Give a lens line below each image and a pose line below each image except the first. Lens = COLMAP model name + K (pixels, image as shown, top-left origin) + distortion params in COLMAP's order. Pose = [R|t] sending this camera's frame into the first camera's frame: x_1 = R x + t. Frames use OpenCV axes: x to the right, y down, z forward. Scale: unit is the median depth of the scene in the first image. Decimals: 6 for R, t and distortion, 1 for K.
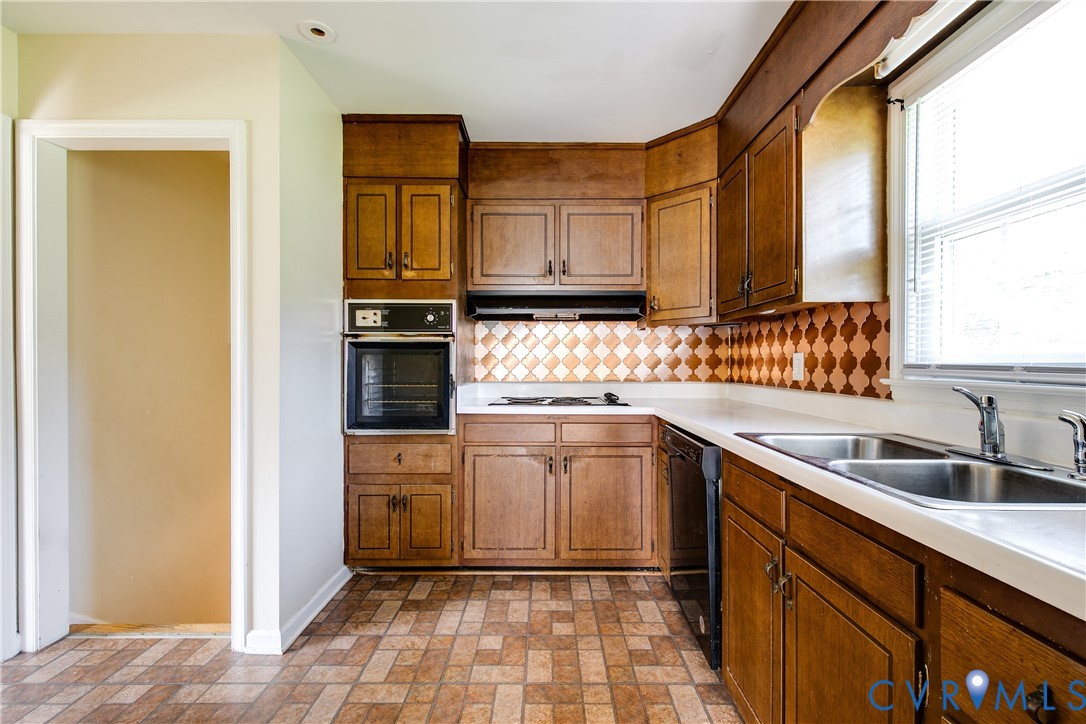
lens RADIAL K [[487.4, 0, 543.0], [0, 487.4, 362.0], [0, 0, 1]] dist [0.020933, -0.006332]
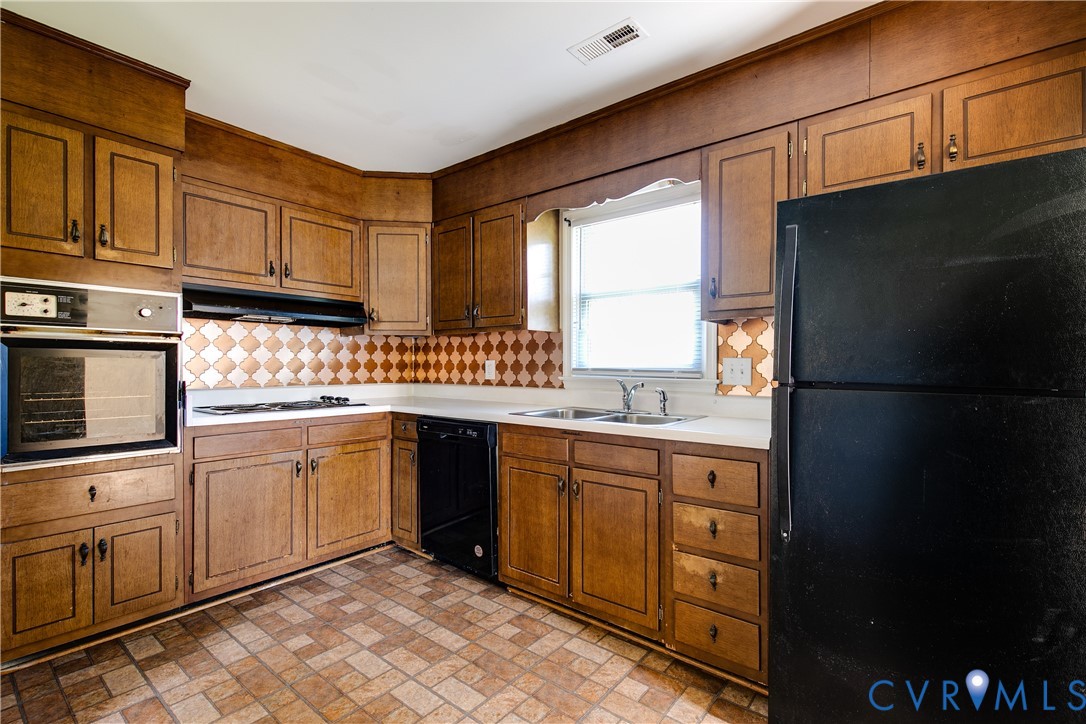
lens RADIAL K [[487.4, 0, 543.0], [0, 487.4, 362.0], [0, 0, 1]] dist [0.020933, -0.006332]
pose [[0.635790, 0.006727, 0.771833, -0.441098], [-0.002380, 0.999974, -0.006754, -0.003883], [-0.771859, 0.002457, 0.635789, -0.032970]]
